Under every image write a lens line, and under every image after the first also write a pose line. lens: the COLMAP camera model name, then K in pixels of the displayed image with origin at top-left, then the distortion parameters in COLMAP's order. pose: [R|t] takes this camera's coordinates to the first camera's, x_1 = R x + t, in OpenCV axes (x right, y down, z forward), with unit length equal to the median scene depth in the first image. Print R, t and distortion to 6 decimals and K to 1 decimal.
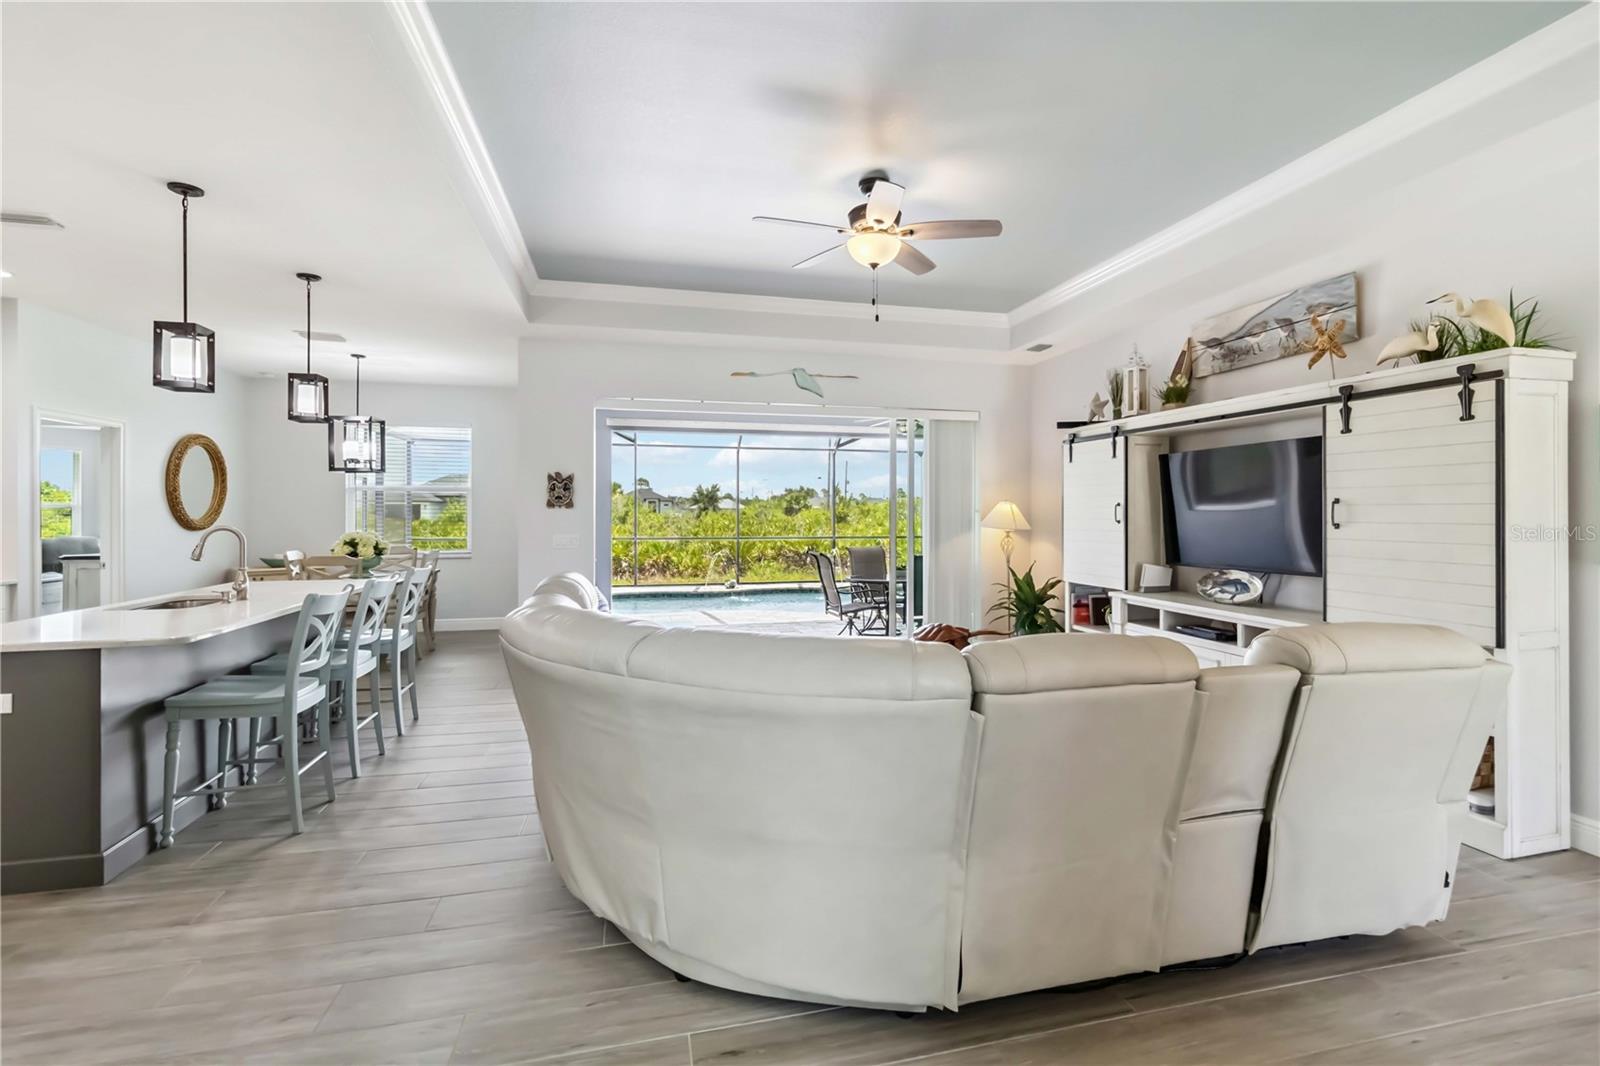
lens RADIAL K [[750.9, 0, 825.3], [0, 750.9, 509.0], [0, 0, 1]] dist [-0.002643, 0.000662]
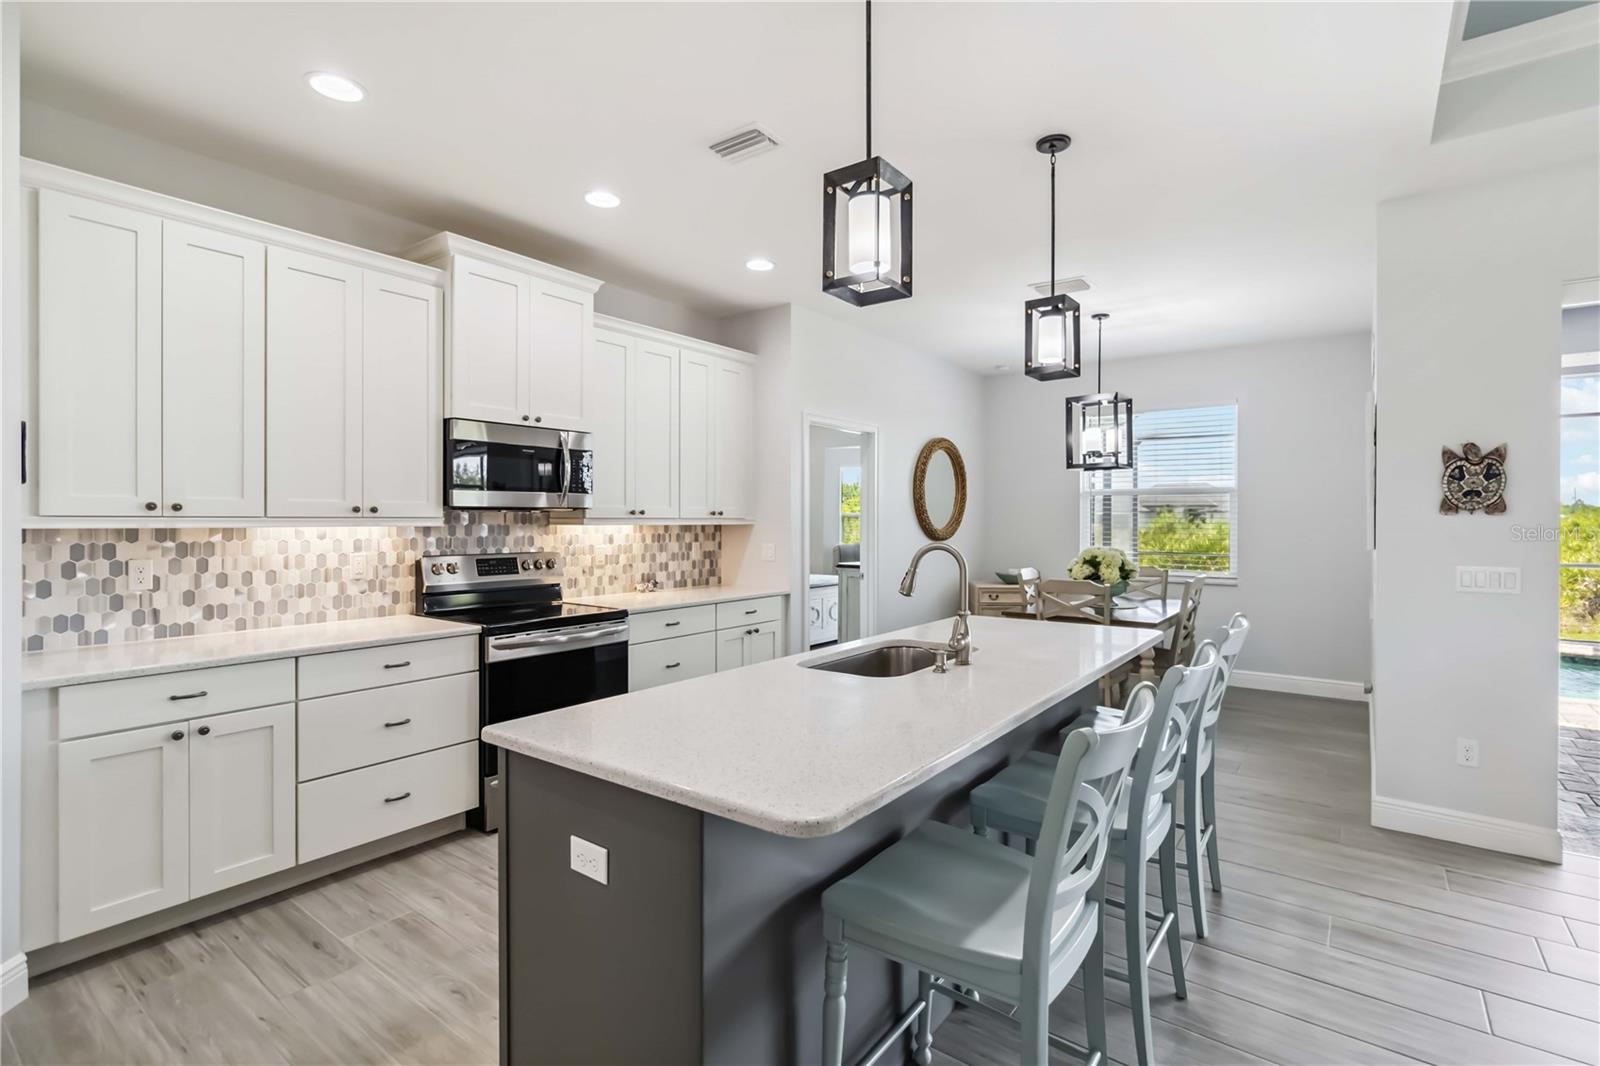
lens RADIAL K [[745.3, 0, 827.7], [0, 745.3, 514.7], [0, 0, 1]] dist [0.000687, 0.000176]
pose [[0.642177, -0.004888, -0.766541, -0.294745], [0.000665, 0.999983, -0.005819, 0.001825], [0.766556, 0.003227, 0.642169, 0.404125]]
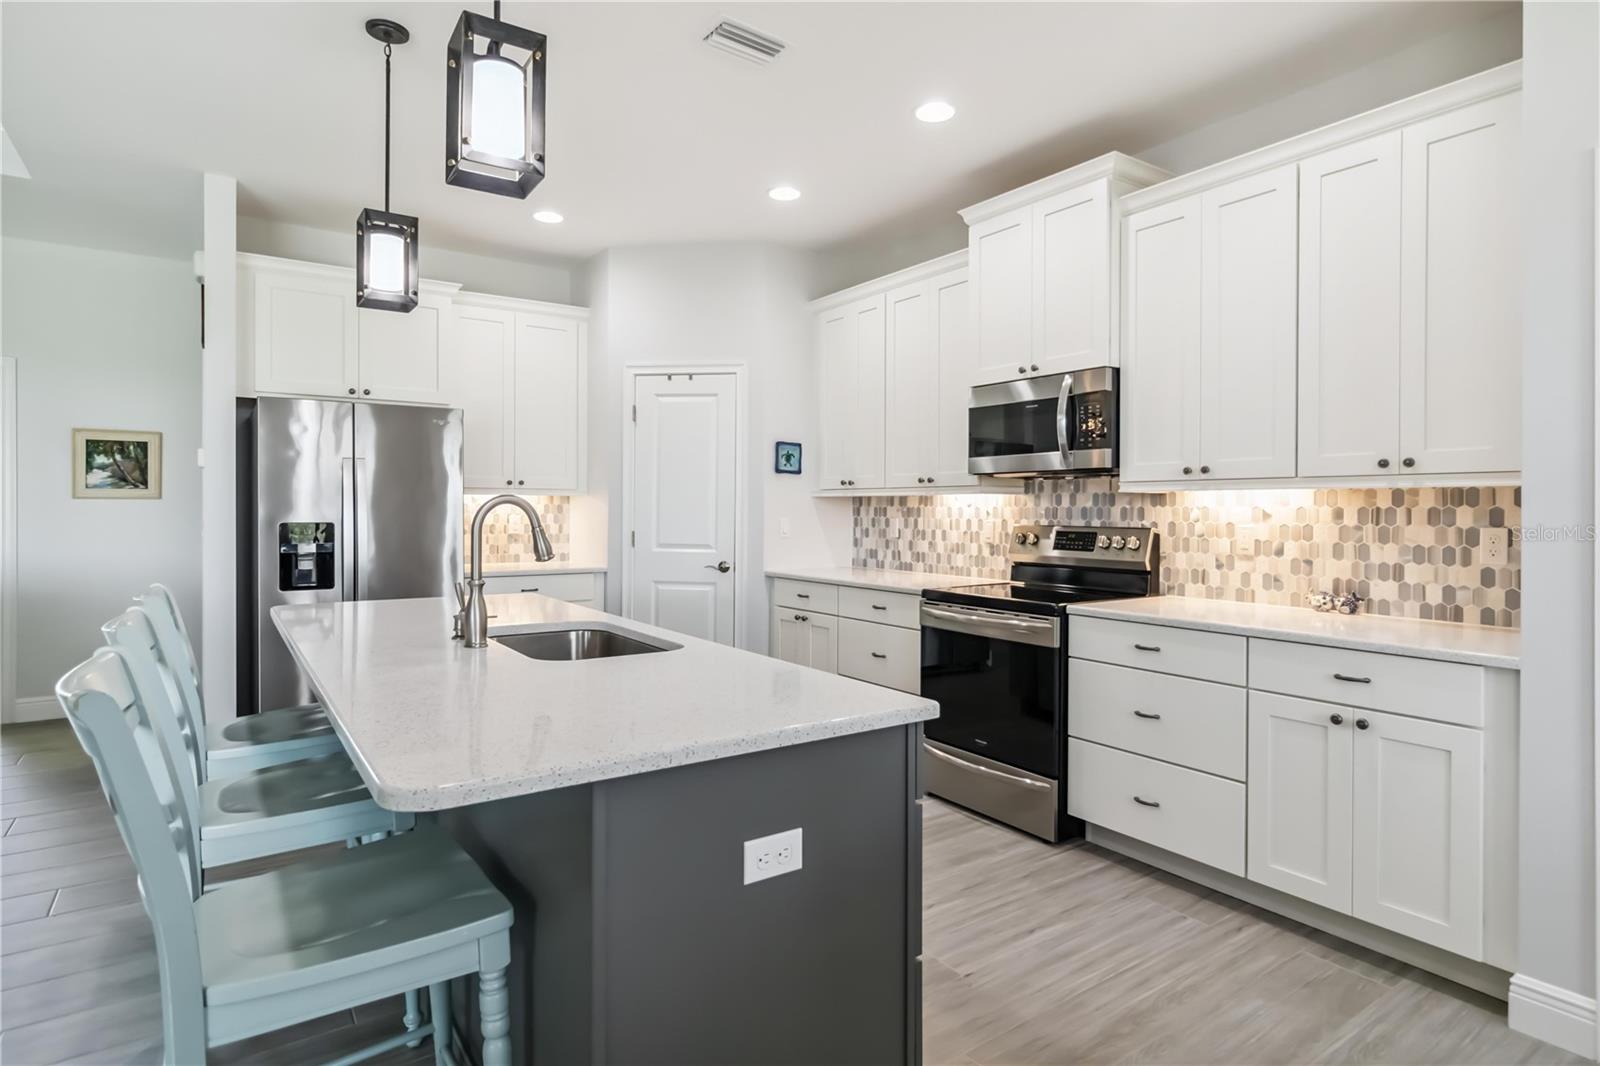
lens RADIAL K [[862.5, 0, 825.3], [0, 862.5, 514.5], [0, 0, 1]] dist [0.004898, 0.000444]
pose [[-0.930829, -0.004273, -0.365429, -0.602644], [-0.005569, 0.999981, 0.002490, 0.025217], [0.365412, 0.004353, -0.930836, 1.239661]]
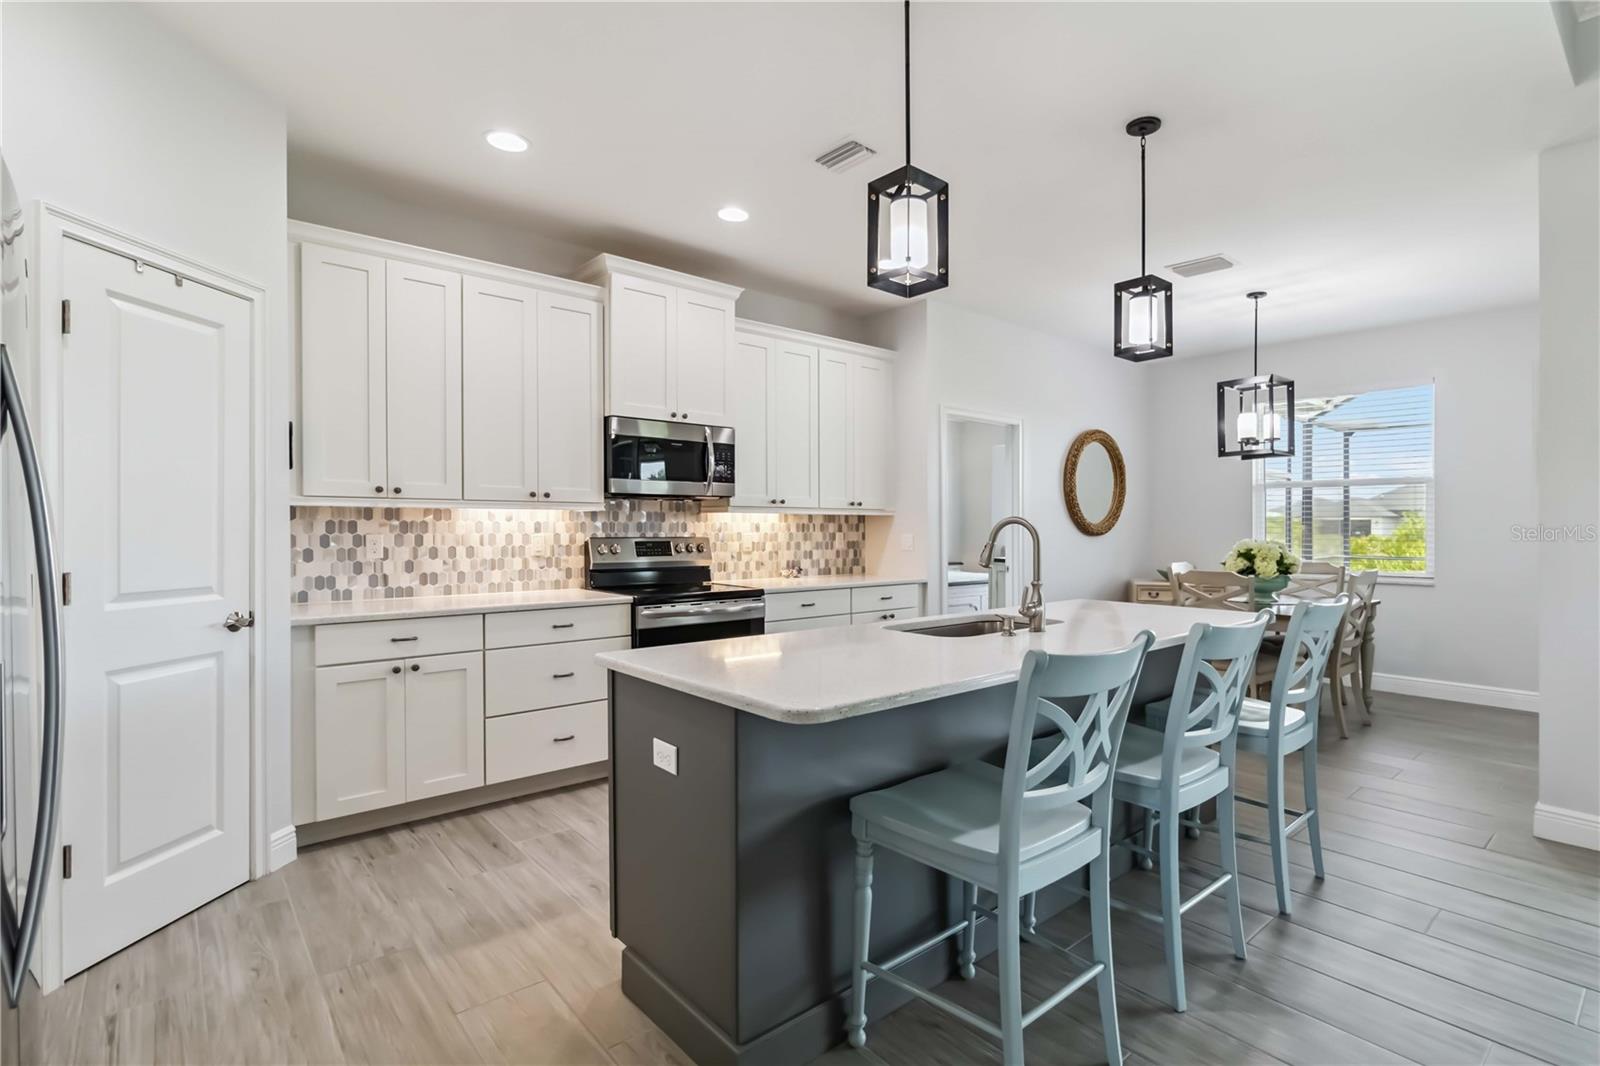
lens RADIAL K [[771.6, 0, 873.1], [0, 771.6, 527.3], [0, 0, 1]] dist [0.001473, 0.000020]
pose [[0.481368, 0.001592, -0.876517, -0.201032], [-0.000288, 0.999999, 0.001658, 0.023328], [0.876519, -0.000546, 0.481367, 0.428683]]
